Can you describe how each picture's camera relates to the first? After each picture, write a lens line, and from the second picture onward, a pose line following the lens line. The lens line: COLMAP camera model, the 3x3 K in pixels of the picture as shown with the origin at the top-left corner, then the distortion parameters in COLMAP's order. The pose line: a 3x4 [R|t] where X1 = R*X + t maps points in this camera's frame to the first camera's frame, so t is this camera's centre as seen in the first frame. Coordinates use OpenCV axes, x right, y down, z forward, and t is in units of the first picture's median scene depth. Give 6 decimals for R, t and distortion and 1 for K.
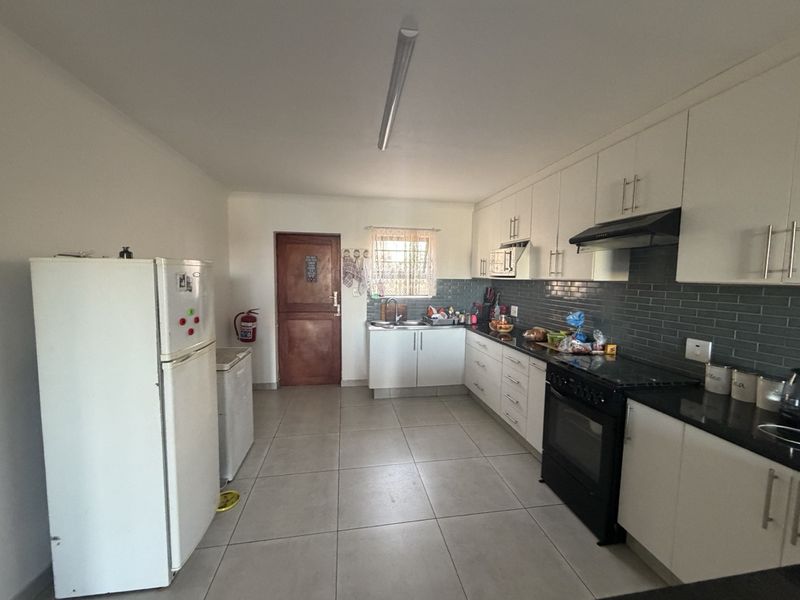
lens RADIAL K [[319.0, 0, 395.3], [0, 319.0, 303.6], [0, 0, 1]] dist [0.000542, -0.000208]
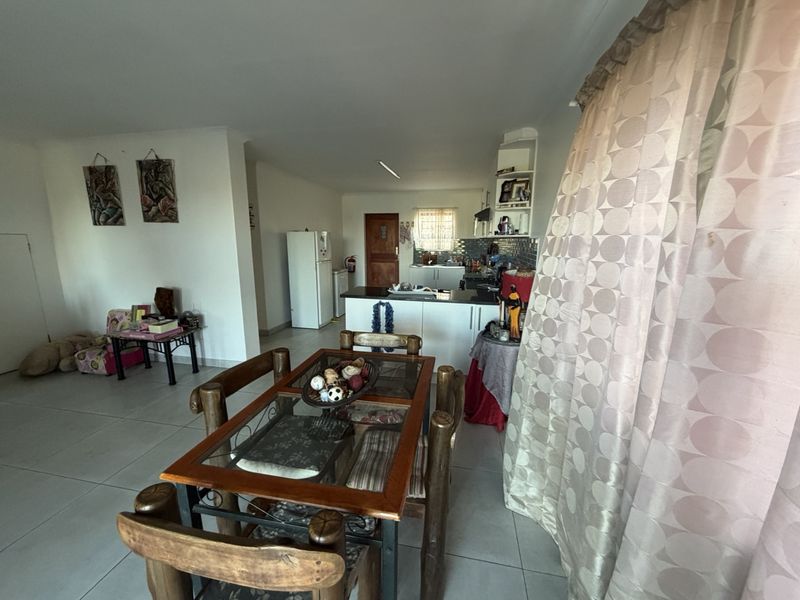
lens RADIAL K [[319.0, 0, 399.1], [0, 319.0, 301.1], [0, 0, 1]] dist [0.000542, -0.000208]
pose [[0.936336, 0.056890, -0.346464, 0.460724], [-0.020962, 0.994083, 0.106579, 0.075629], [0.350478, -0.092532, 0.931989, -0.674876]]
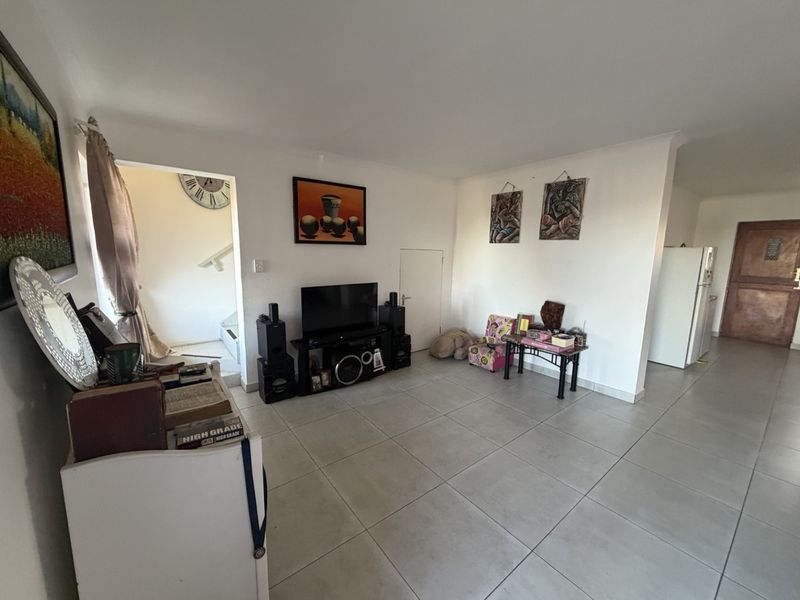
lens RADIAL K [[319.0, 0, 394.6], [0, 319.0, 300.3], [0, 0, 1]] dist [0.000542, -0.000208]
pose [[0.472545, 0.126879, -0.872126, 0.153818], [-0.081926, 0.991622, 0.099873, 0.087212], [0.877490, 0.024255, 0.478981, -0.902074]]
